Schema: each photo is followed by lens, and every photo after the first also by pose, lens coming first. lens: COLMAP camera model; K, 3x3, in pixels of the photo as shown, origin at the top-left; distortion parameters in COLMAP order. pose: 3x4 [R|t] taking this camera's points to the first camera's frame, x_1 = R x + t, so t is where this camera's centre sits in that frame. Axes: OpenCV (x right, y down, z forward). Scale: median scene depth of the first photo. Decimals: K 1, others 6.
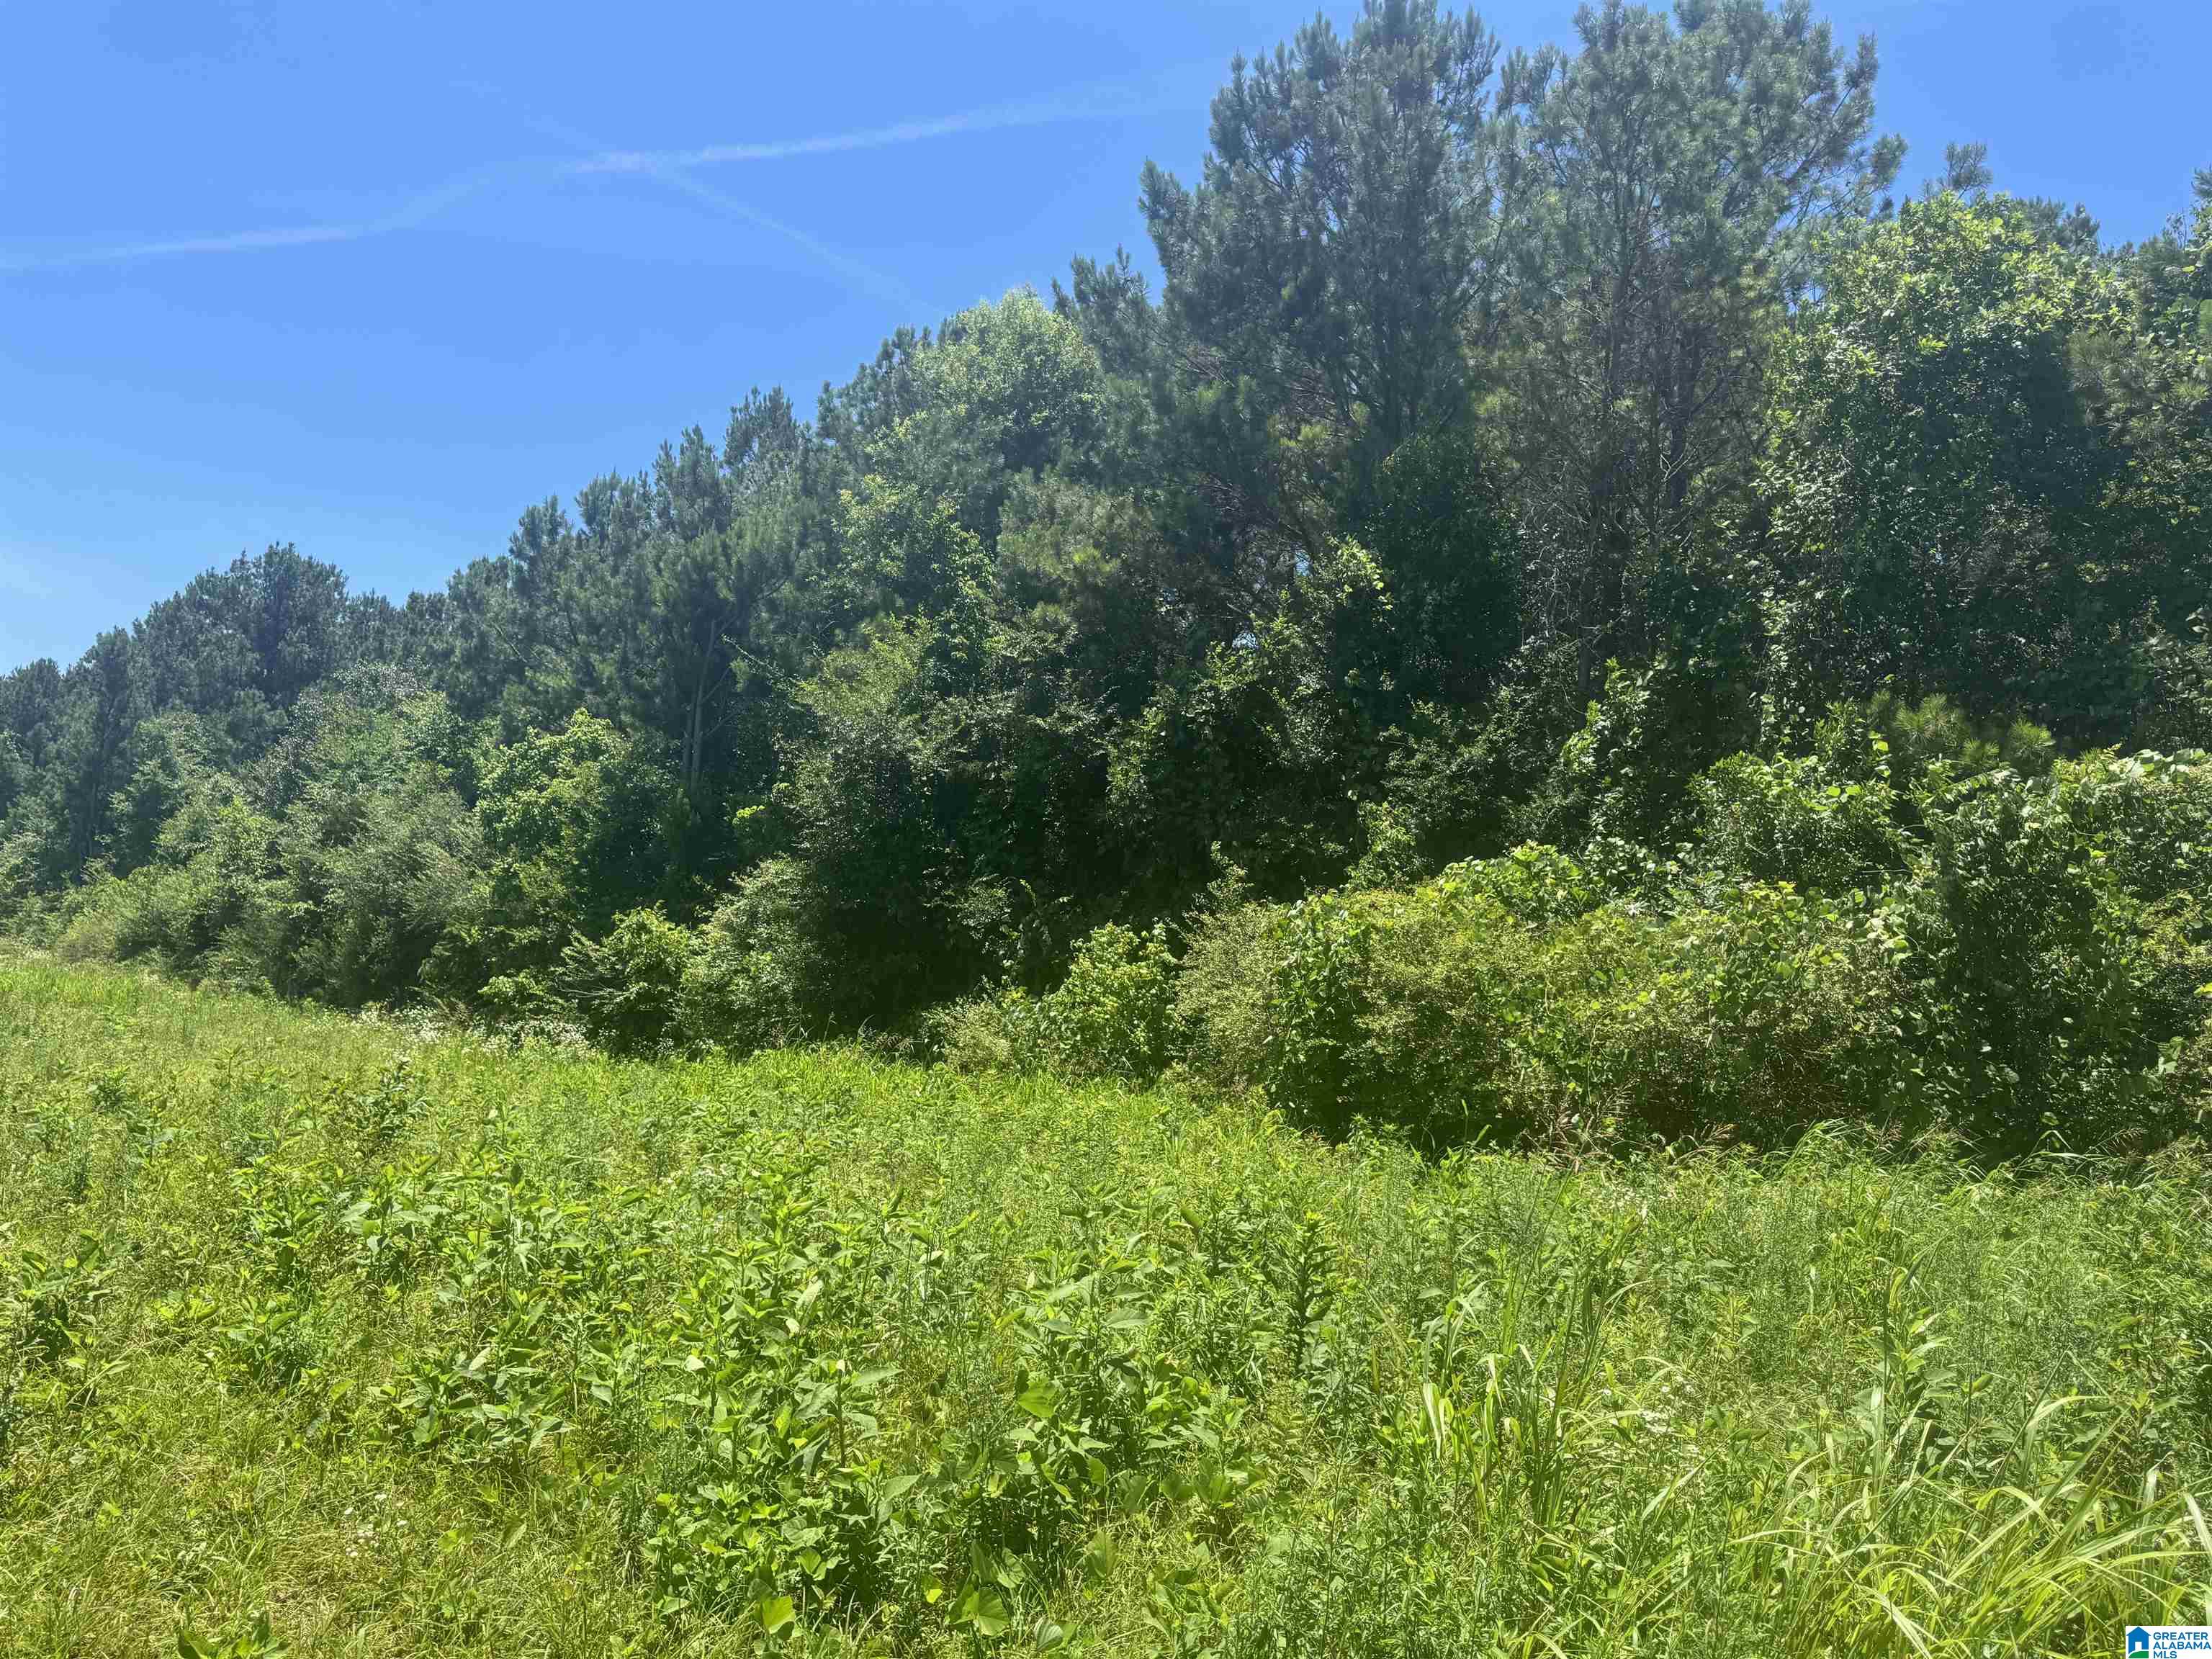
lens RADIAL K [[1546.5, 0, 1097.8], [0, 1546.5, 820.0], [0, 0, 1]] dist [0.011962, -0.019328]
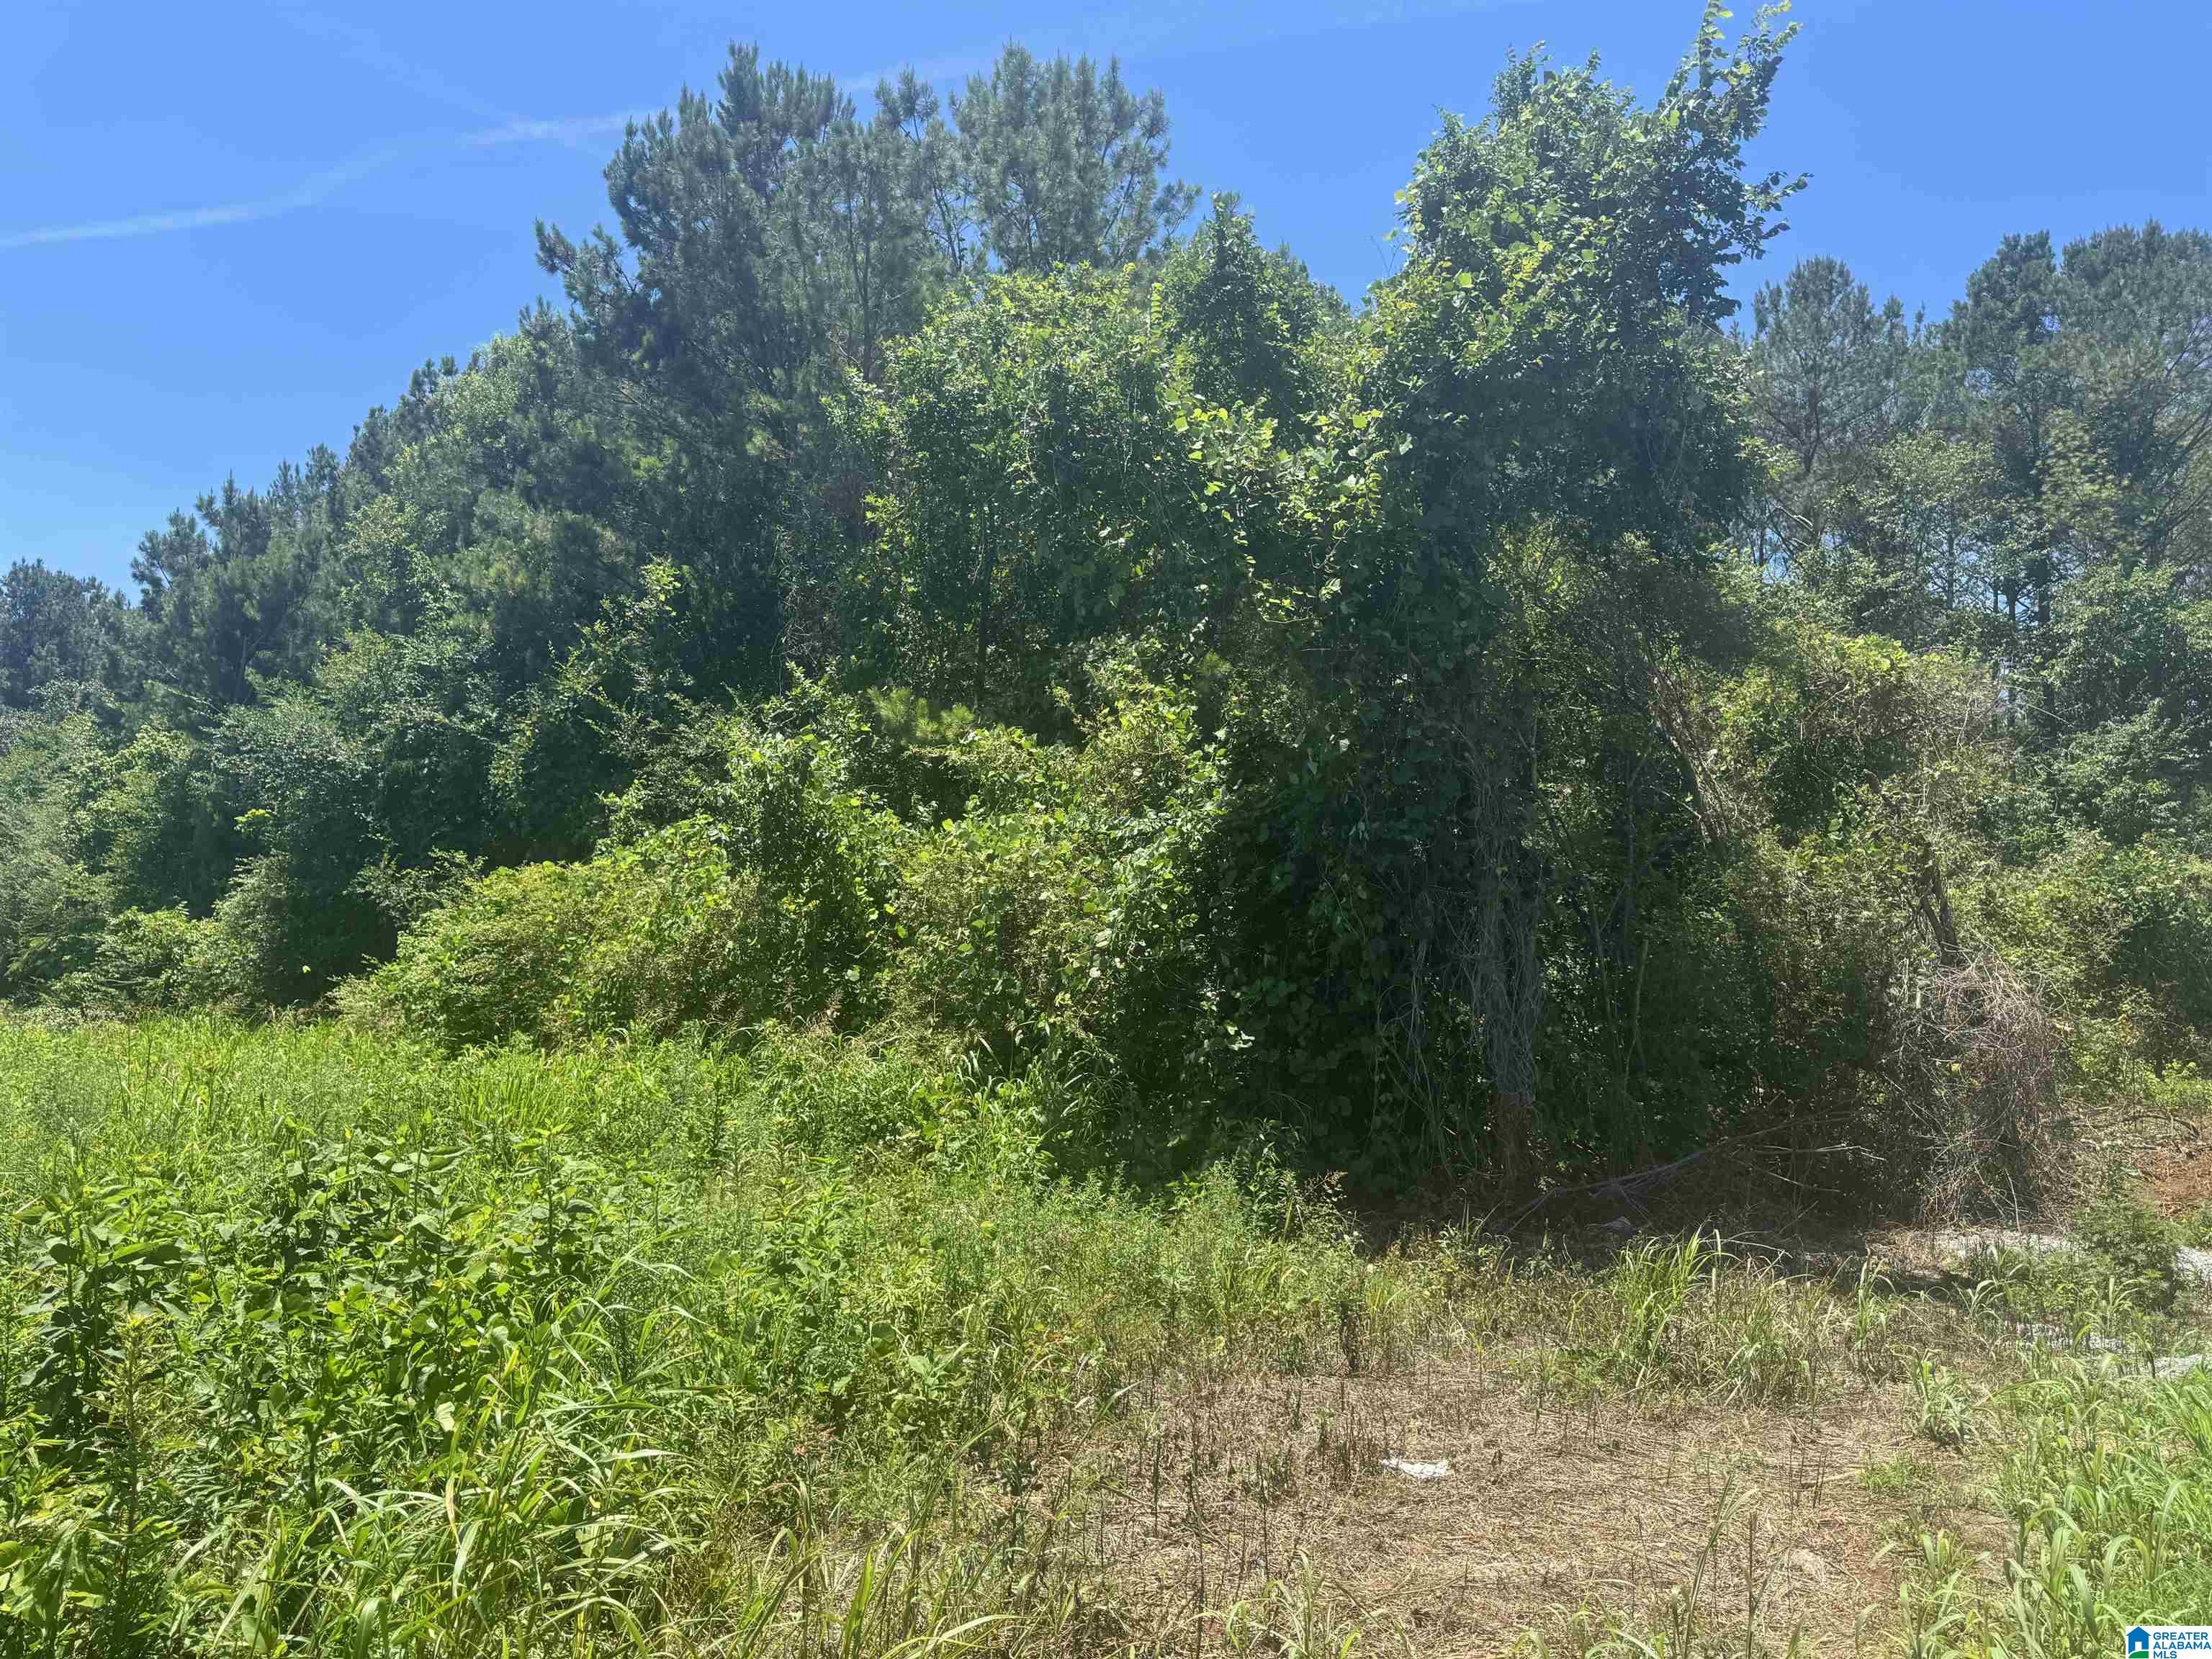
lens RADIAL K [[1546.5, 0, 1151.4], [0, 1546.5, 817.7], [0, 0, 1]] dist [0.011962, -0.019328]
pose [[0.997439, -0.051124, 0.050011, 0.529513], [0.049772, 0.998370, 0.027928, 0.000013], [-0.051357, -0.025367, 0.998358, -0.213034]]
